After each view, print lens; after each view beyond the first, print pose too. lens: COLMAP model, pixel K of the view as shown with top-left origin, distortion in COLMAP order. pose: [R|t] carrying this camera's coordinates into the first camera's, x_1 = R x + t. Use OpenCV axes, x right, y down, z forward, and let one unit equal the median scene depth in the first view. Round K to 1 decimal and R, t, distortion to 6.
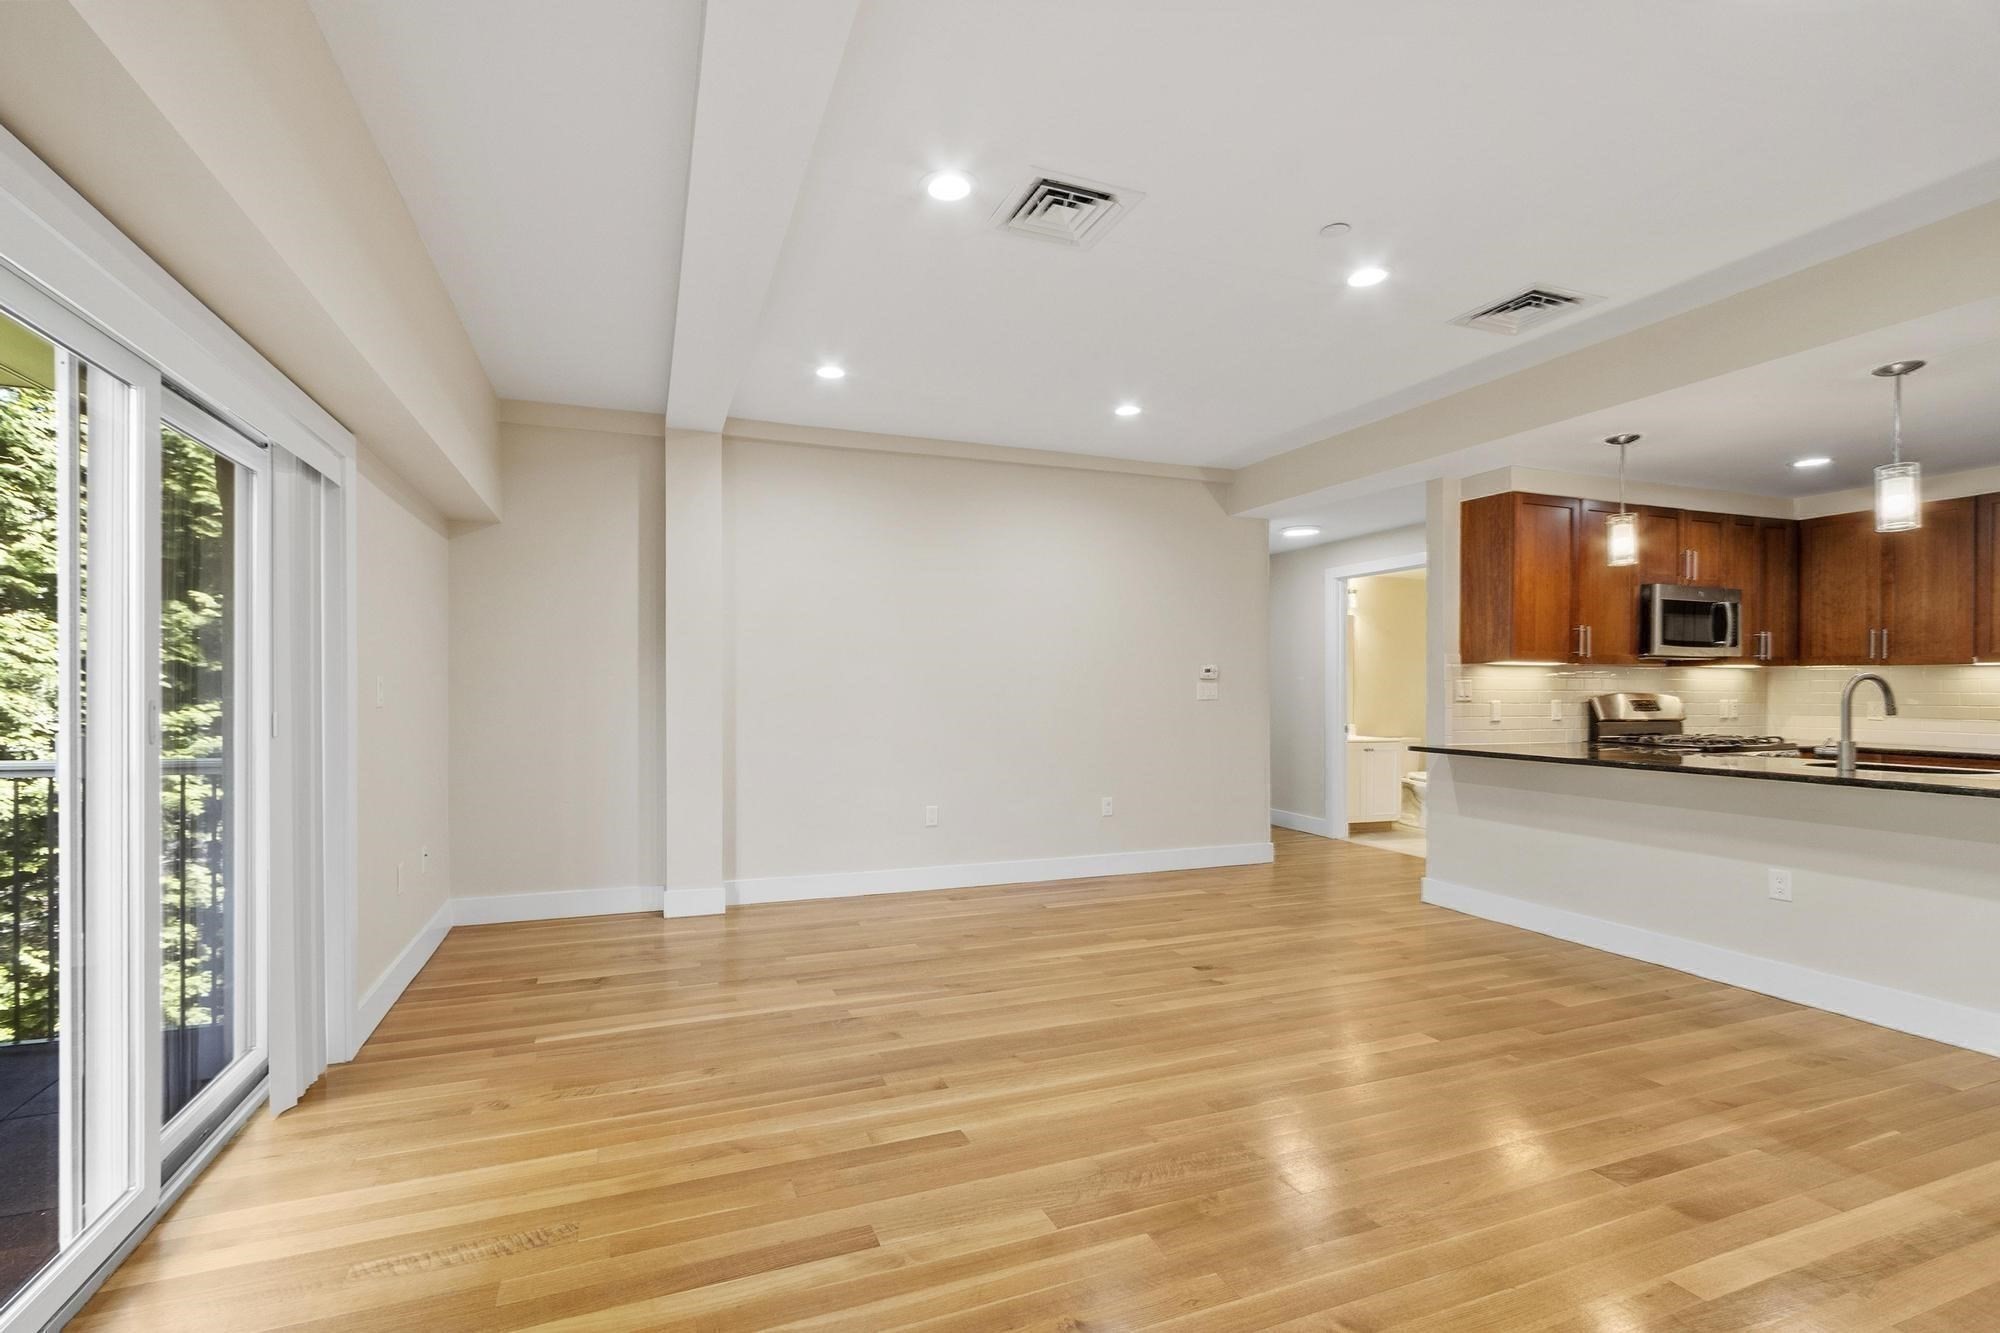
lens RADIAL K [[880.9, 0, 951.9], [0, 880.9, 681.7], [0, 0, 1]] dist [-0.003333, -0.000816]
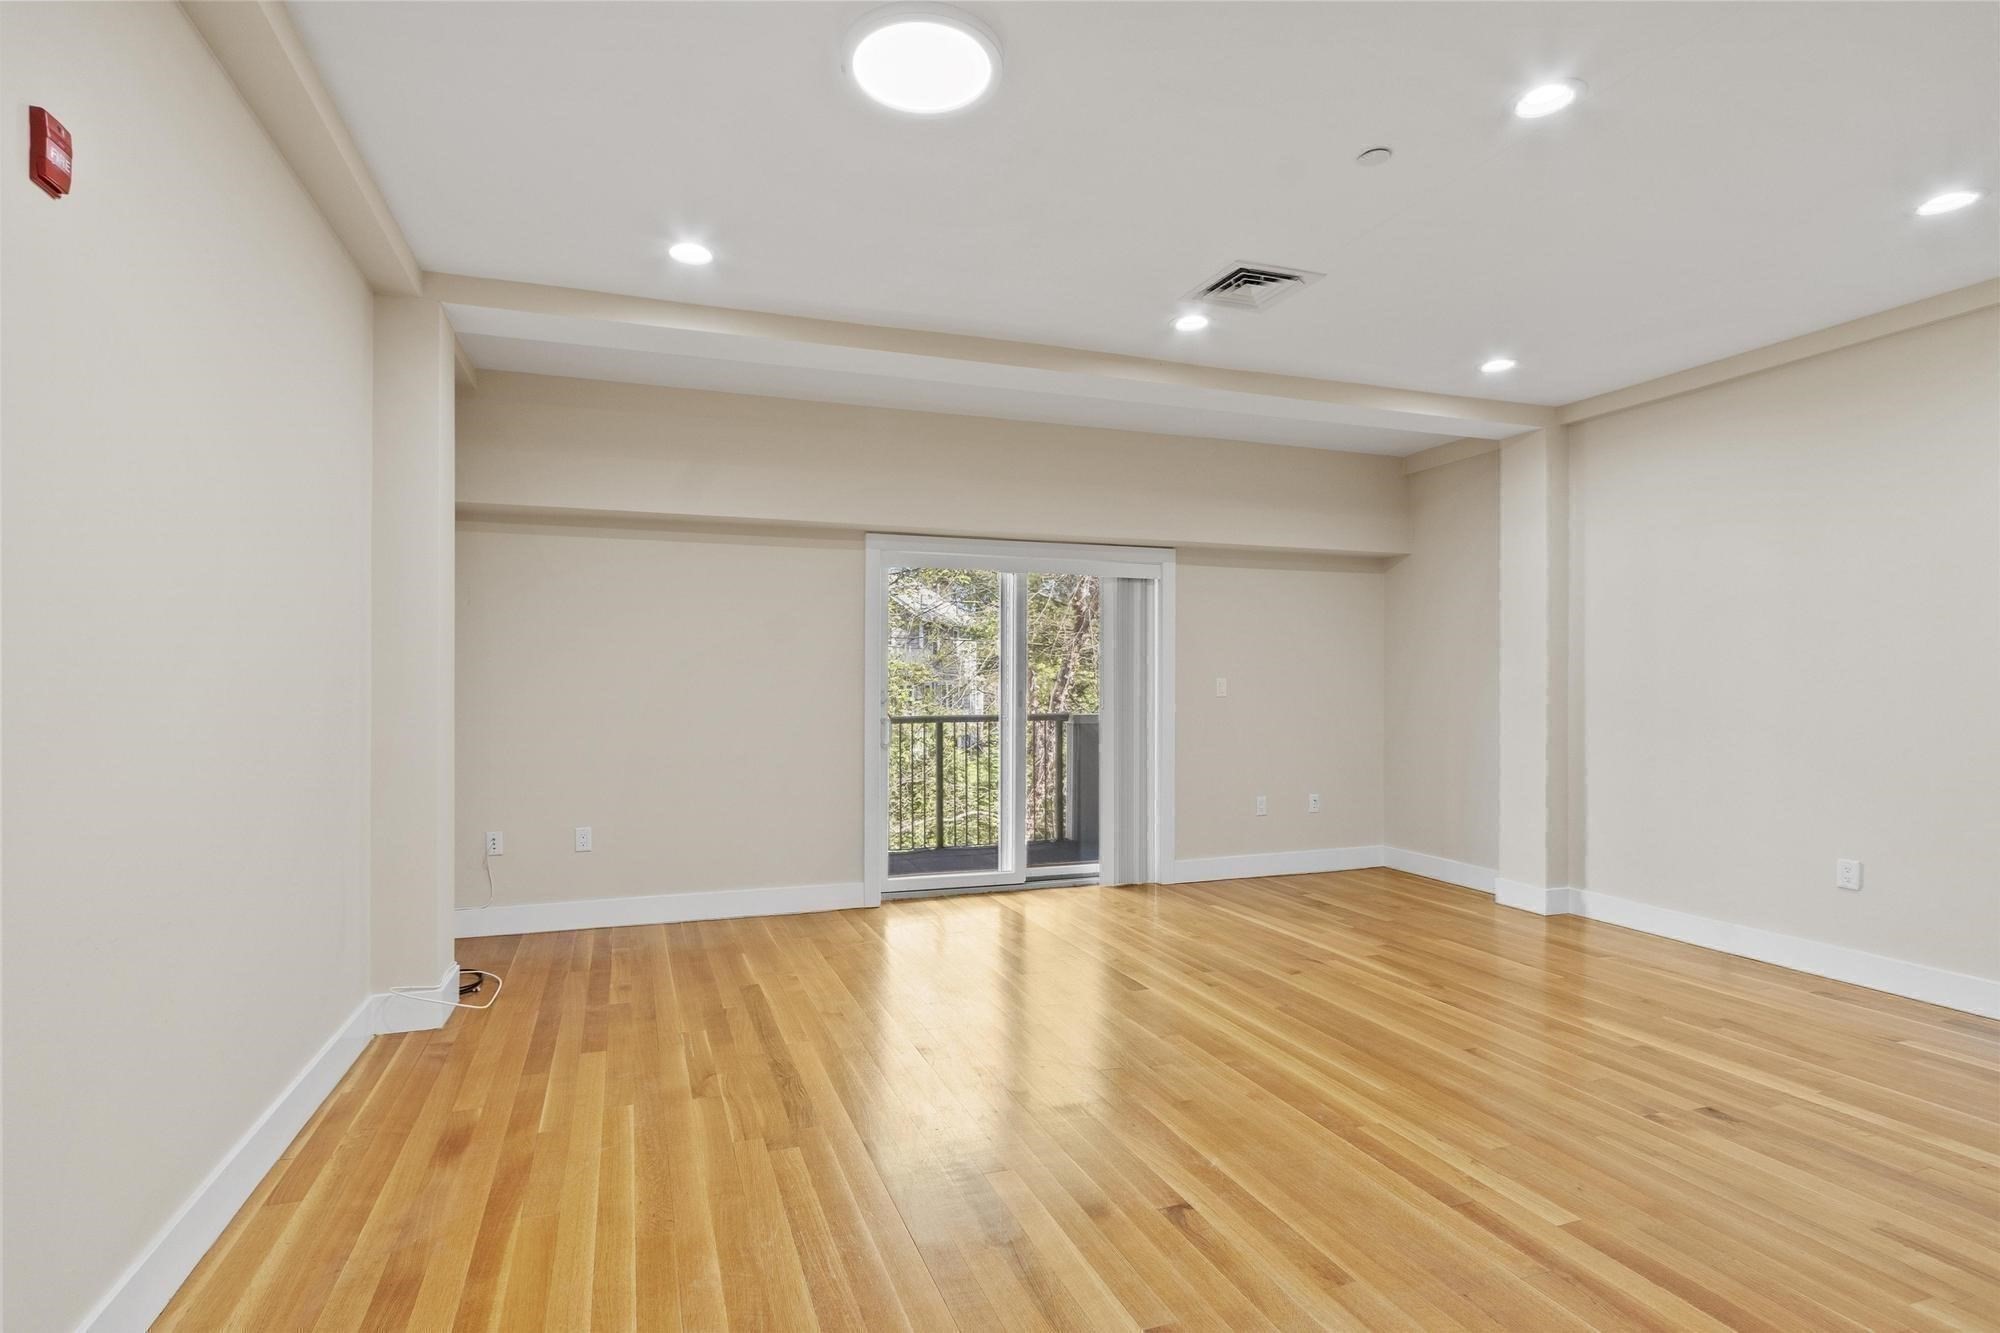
lens RADIAL K [[994.2, 0, 1000.7], [0, 994.2, 692.9], [0, 0, 1]] dist [0.000369, 0.000113]
pose [[0.003021, 0.010998, -0.999935, 1.094465], [0.008388, 0.999904, 0.011023, -0.007264], [0.999960, -0.008421, 0.002929, 0.486920]]
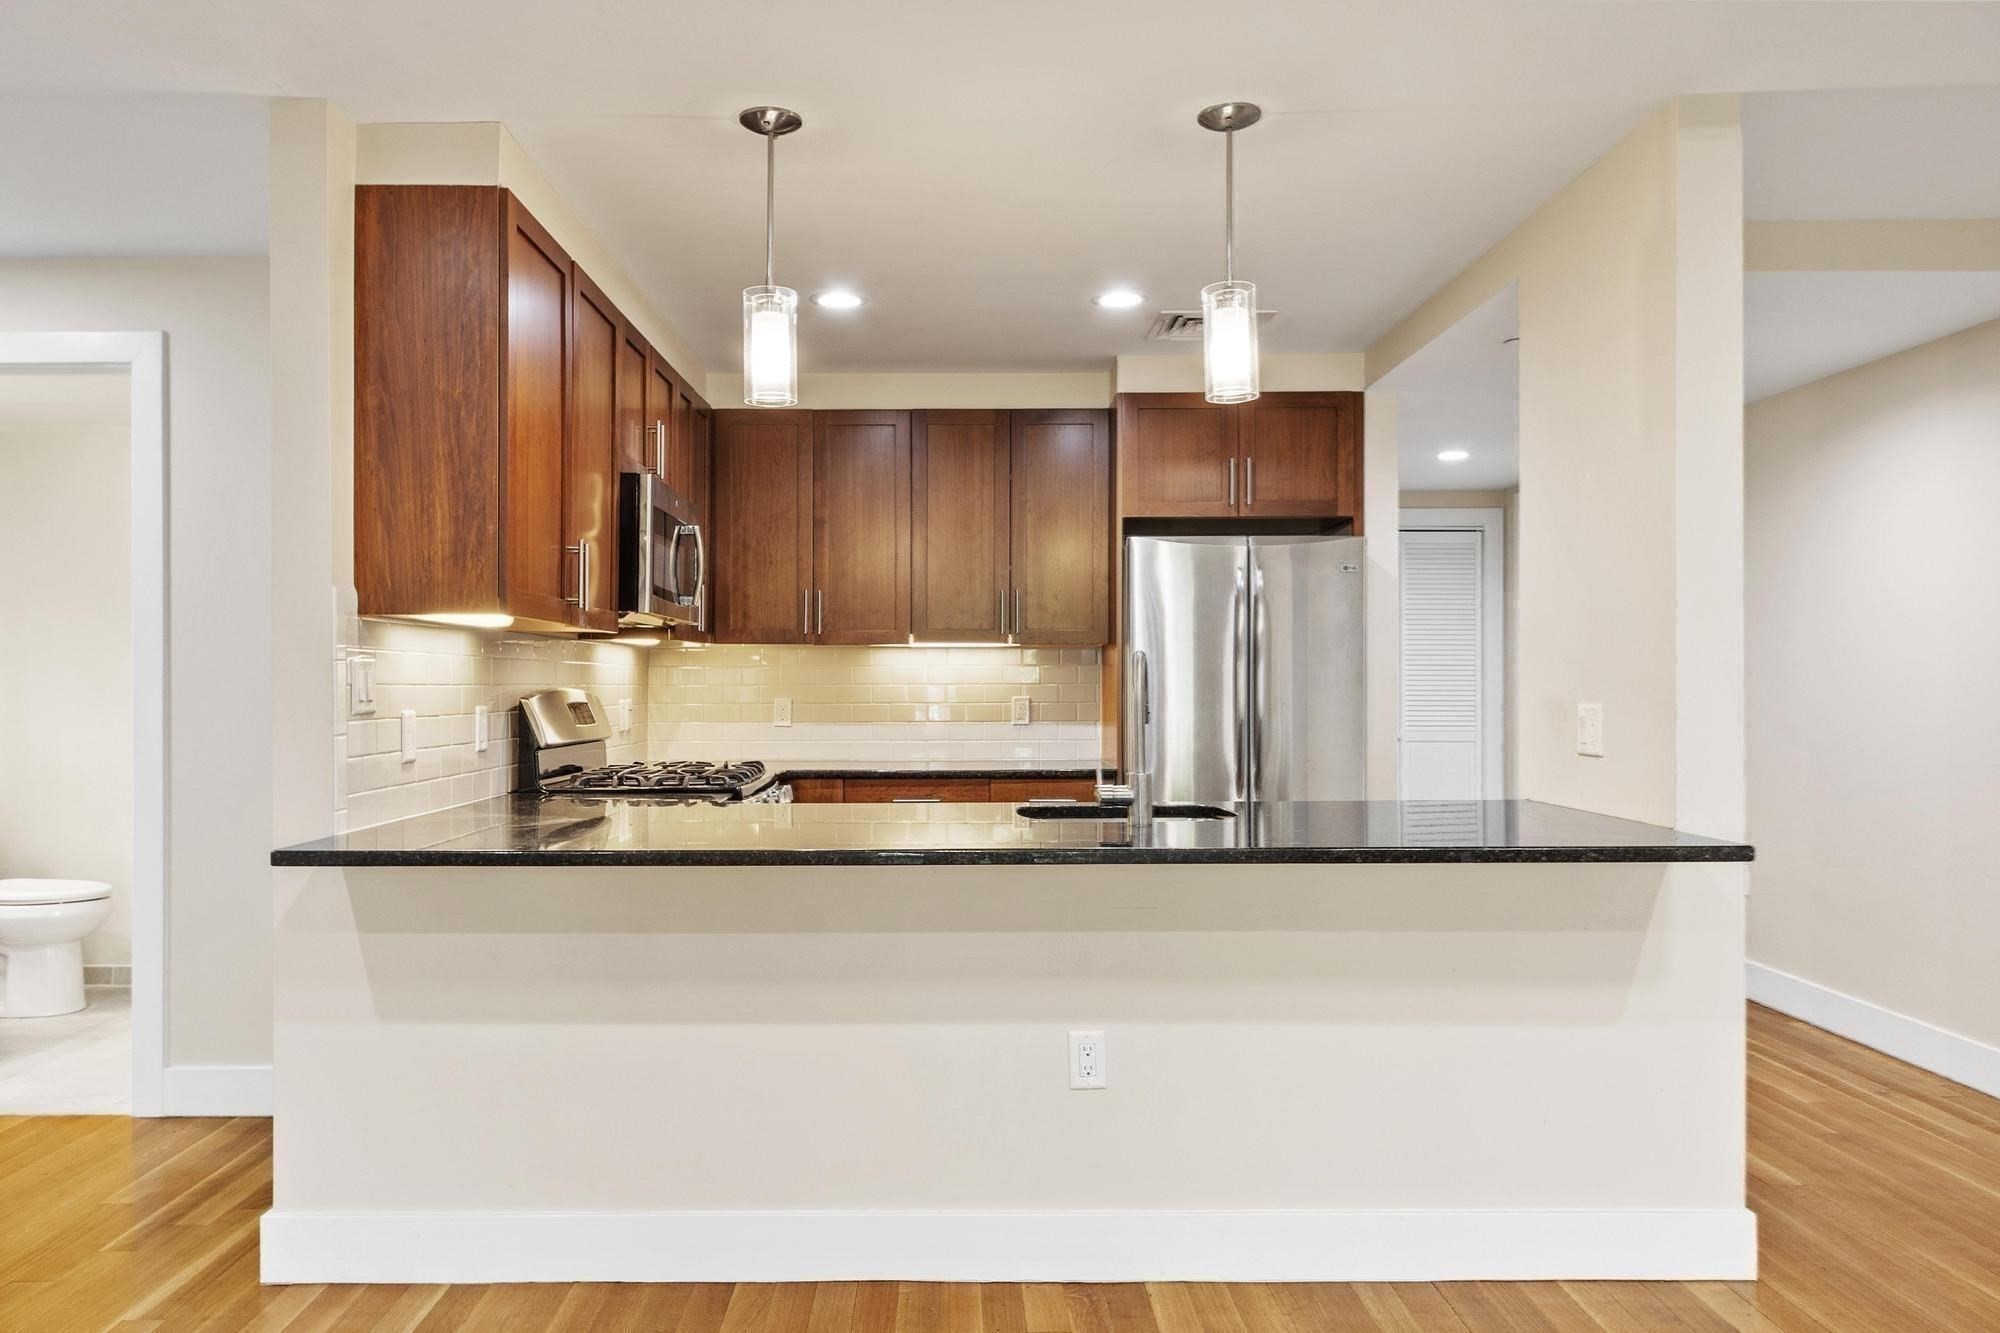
lens RADIAL K [[1382.9, 0, 929.5], [0, 1382.9, 676.6], [0, 0, 1]] dist [-0.003854, -0.001177]
pose [[0.354449, 0.002854, 0.935071, 0.150073], [-0.001670, 0.999996, -0.002419, 0.009274], [-0.935074, -0.000704, 0.354452, 0.752673]]
